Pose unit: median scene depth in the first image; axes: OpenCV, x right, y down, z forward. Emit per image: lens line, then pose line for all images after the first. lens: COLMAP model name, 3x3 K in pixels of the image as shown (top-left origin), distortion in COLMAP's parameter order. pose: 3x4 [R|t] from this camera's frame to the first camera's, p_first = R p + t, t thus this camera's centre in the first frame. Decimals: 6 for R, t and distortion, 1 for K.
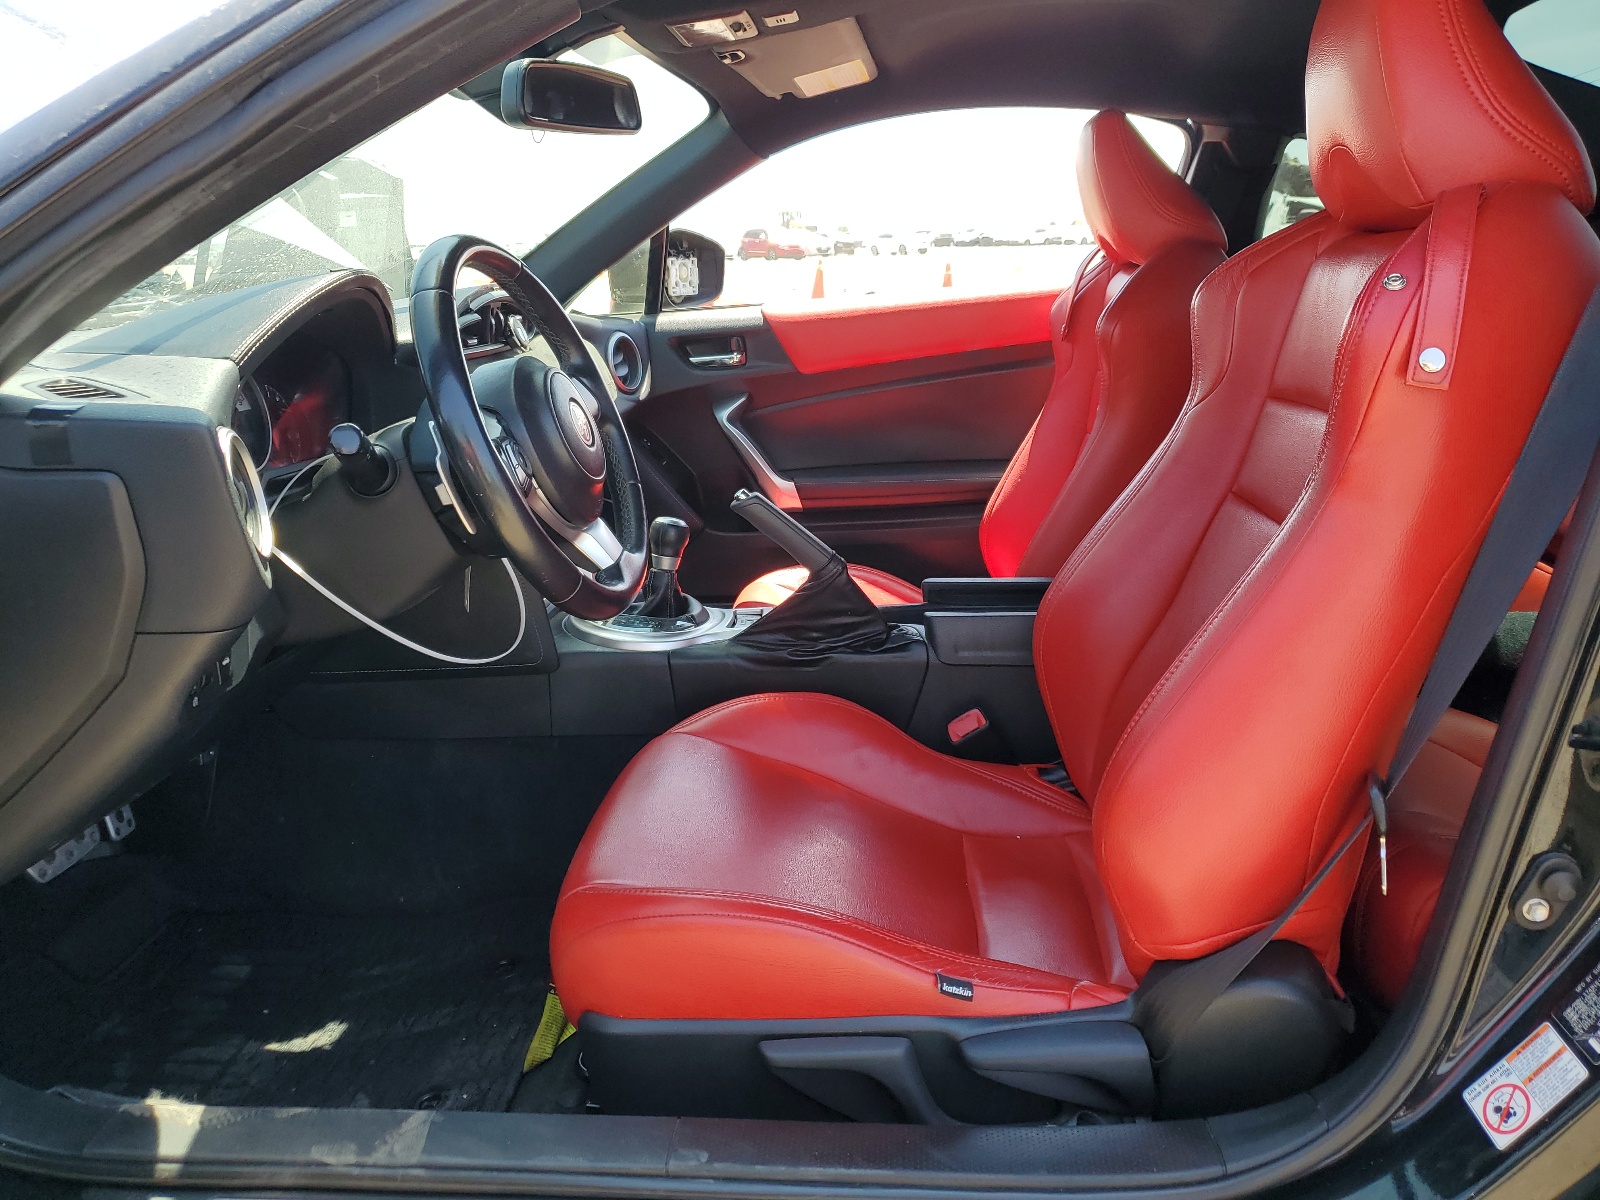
lens RADIAL K [[1220.1, 0, 799.8], [0, 1220.1, 599.1], [0, 0, 1]] dist [0.007080, -0.004297]
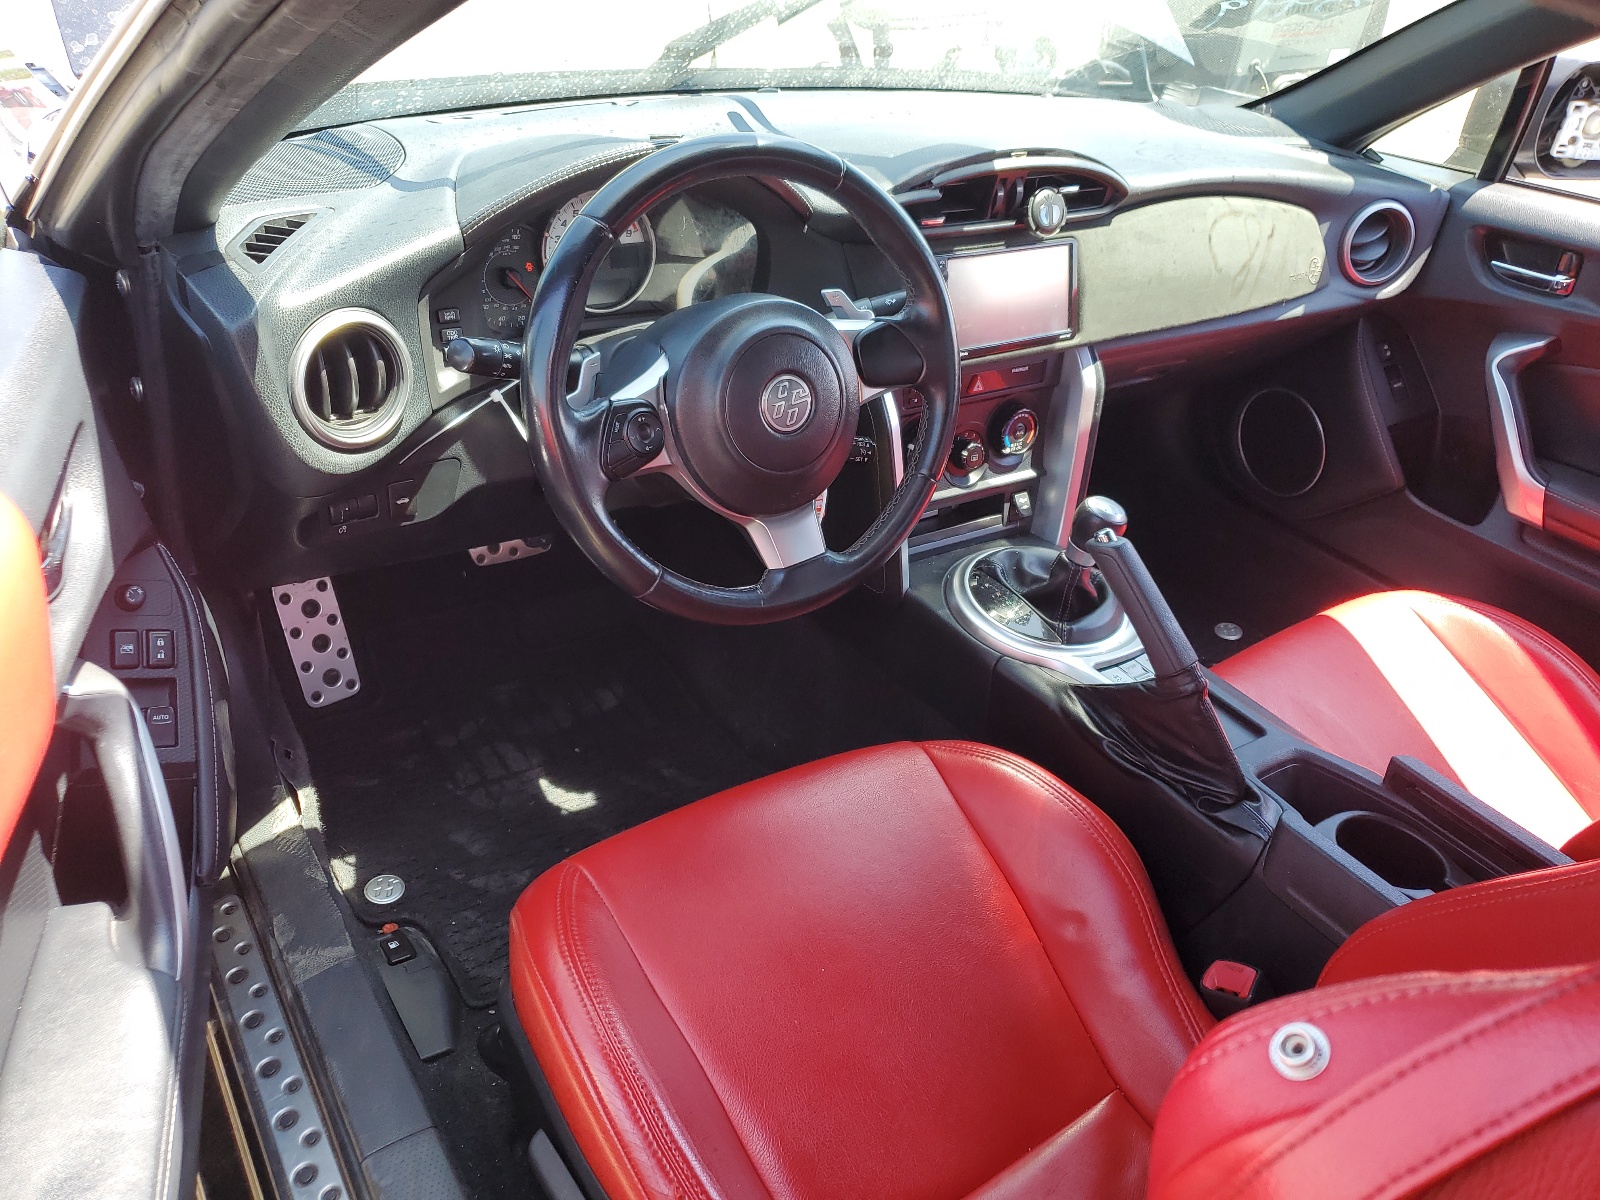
lens RADIAL K [[1220.1, 0, 800.1], [0, 1220.1, 601.2], [0, 0, 1]] dist [0.007080, -0.004297]
pose [[0.611148, 0.495607, -0.617148, 0.198066], [-0.315011, 0.867590, 0.384779, -0.174530], [0.726131, -0.040748, 0.686348, 0.225504]]
